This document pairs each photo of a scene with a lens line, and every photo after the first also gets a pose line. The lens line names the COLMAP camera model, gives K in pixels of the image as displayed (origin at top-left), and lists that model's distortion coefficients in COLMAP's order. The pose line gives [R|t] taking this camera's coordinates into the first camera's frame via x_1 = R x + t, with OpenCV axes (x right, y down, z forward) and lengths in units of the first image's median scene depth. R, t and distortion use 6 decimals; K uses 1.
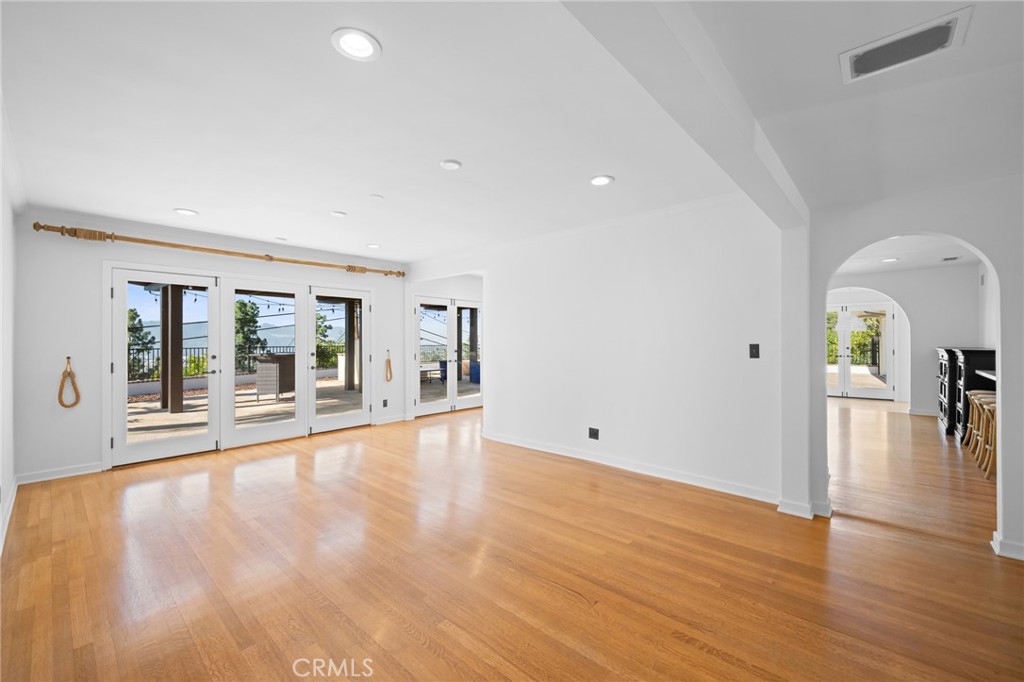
lens RADIAL K [[414.2, 0, 513.3], [0, 414.2, 340.8], [0, 0, 1]] dist [-0.018525, 0.000000]
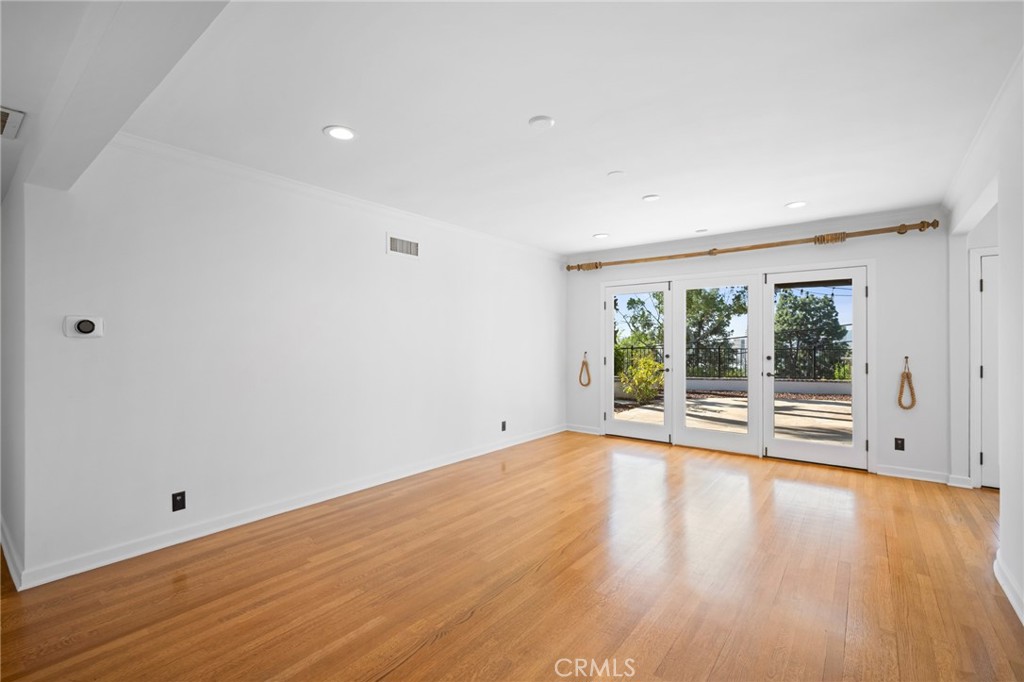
lens RADIAL K [[449.9, 0, 508.6], [0, 449.9, 339.0], [0, 0, 1]] dist [0.003442, -0.000428]
pose [[0.061988, -0.002655, -0.998073, 0.420471], [-0.000180, 0.999996, -0.002672, -0.002099], [0.998077, 0.000345, 0.061987, 0.508844]]
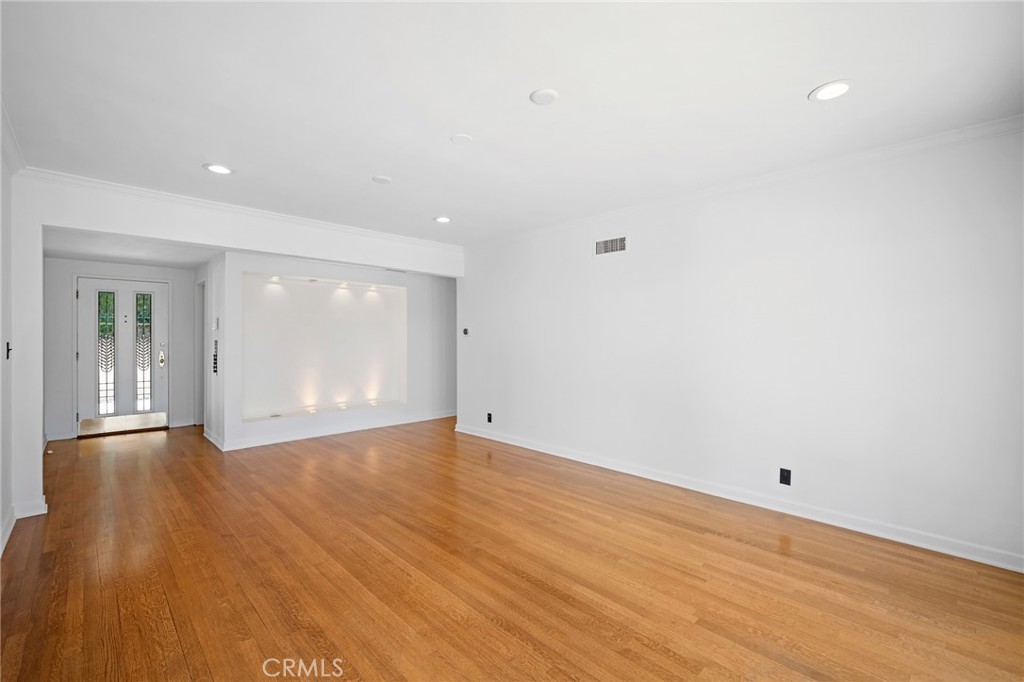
lens RADIAL K [[444.9, 0, 510.5], [0, 444.9, 339.3], [0, 0, 1]] dist [-0.001593, -0.000031]
pose [[-0.997981, 0.011903, 0.062392, -0.310894], [0.013090, 0.999740, 0.018650, -0.016855], [-0.062154, 0.019429, -0.997877, 1.253410]]
